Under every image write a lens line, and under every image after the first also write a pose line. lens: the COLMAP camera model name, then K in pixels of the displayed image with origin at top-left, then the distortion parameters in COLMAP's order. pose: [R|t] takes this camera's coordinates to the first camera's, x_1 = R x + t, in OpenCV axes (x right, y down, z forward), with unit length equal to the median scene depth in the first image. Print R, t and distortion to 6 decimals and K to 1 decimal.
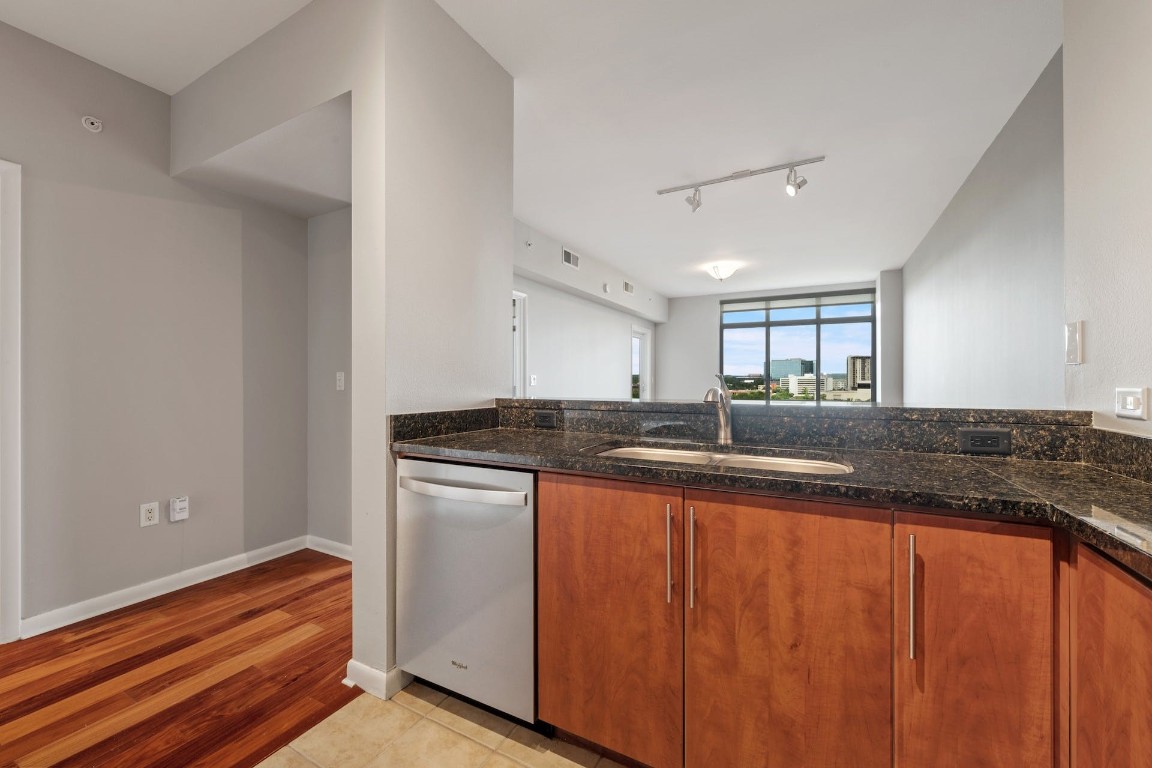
lens RADIAL K [[459.8, 0, 573.5], [0, 459.8, 378.0], [0, 0, 1]] dist [-0.003604, -0.000266]
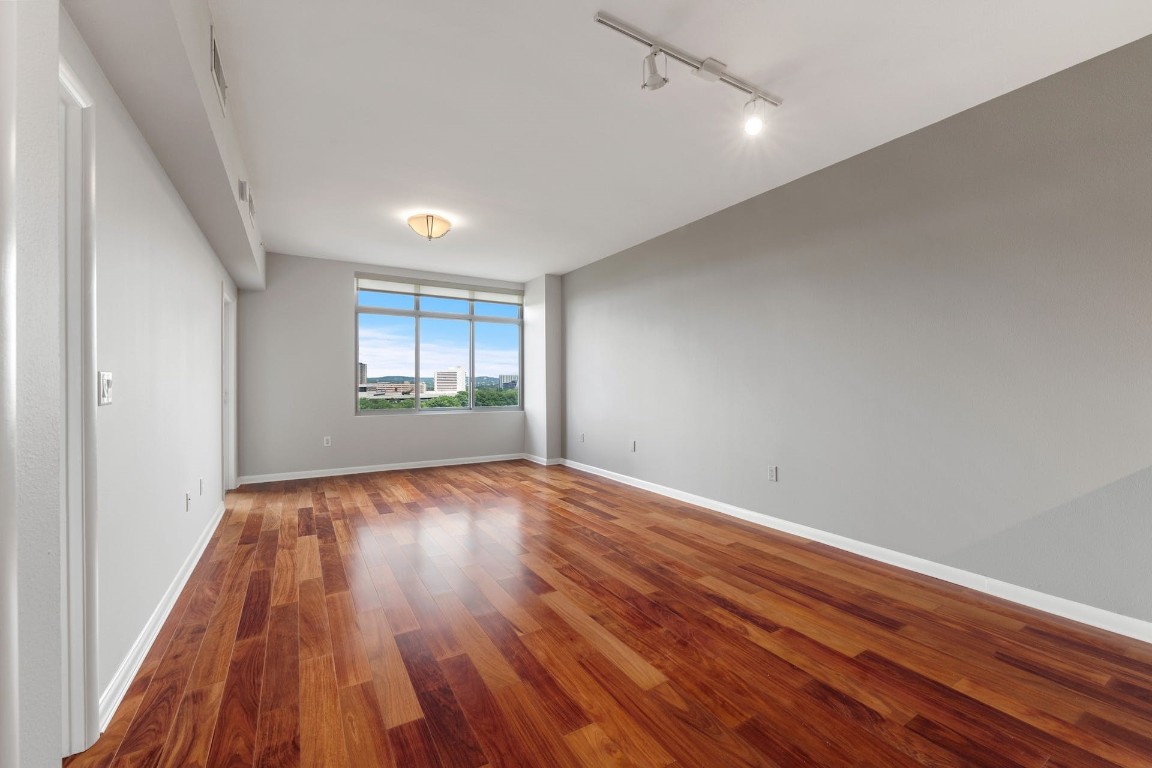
lens RADIAL K [[458.9, 0, 576.0], [0, 458.9, 384.0], [0, 0, 1]] dist [-0.005276, -0.000104]
pose [[0.503662, -0.002240, 0.863898, -0.308372], [-0.001666, 0.999992, 0.003564, 0.002890], [-0.863899, -0.003234, 0.503654, 0.884526]]
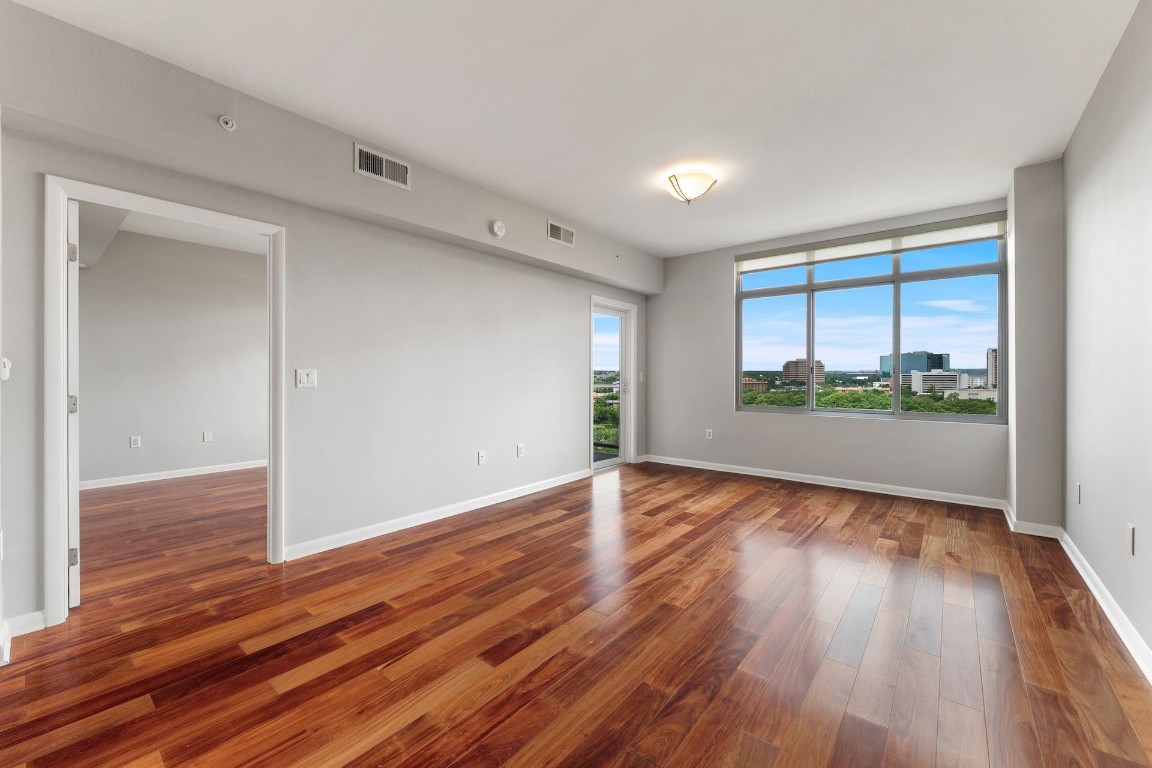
lens RADIAL K [[459.8, 0, 573.5], [0, 459.8, 378.0], [0, 0, 1]] dist [-0.003604, -0.000266]
pose [[0.980637, 0.000257, -0.195833, 0.558139], [0.001264, 0.999970, 0.007638, 0.002787], [0.195829, -0.007737, 0.980608, 0.779492]]
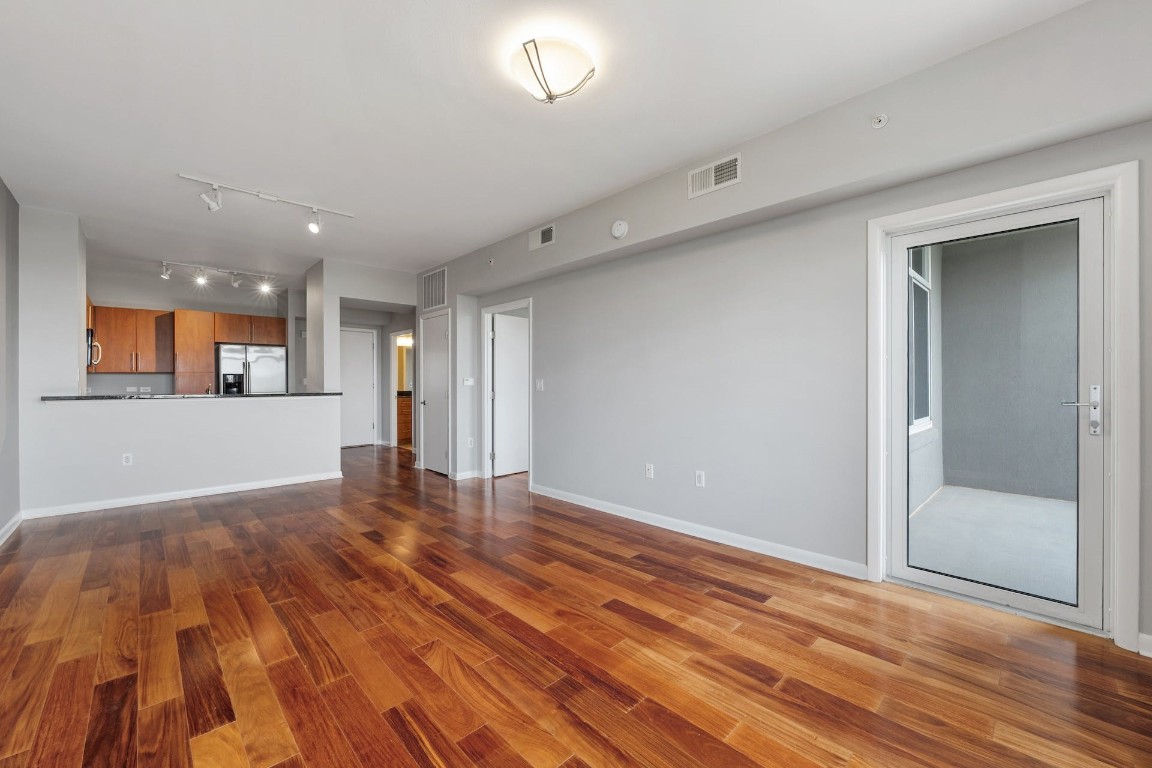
lens RADIAL K [[459.8, 0, 573.5], [0, 459.8, 378.0], [0, 0, 1]] dist [-0.003604, -0.000266]
pose [[-0.316555, -0.010235, -0.948519, 1.235703], [0.007388, 0.999885, -0.013255, 0.008408], [0.948545, -0.011204, -0.316443, 2.143559]]
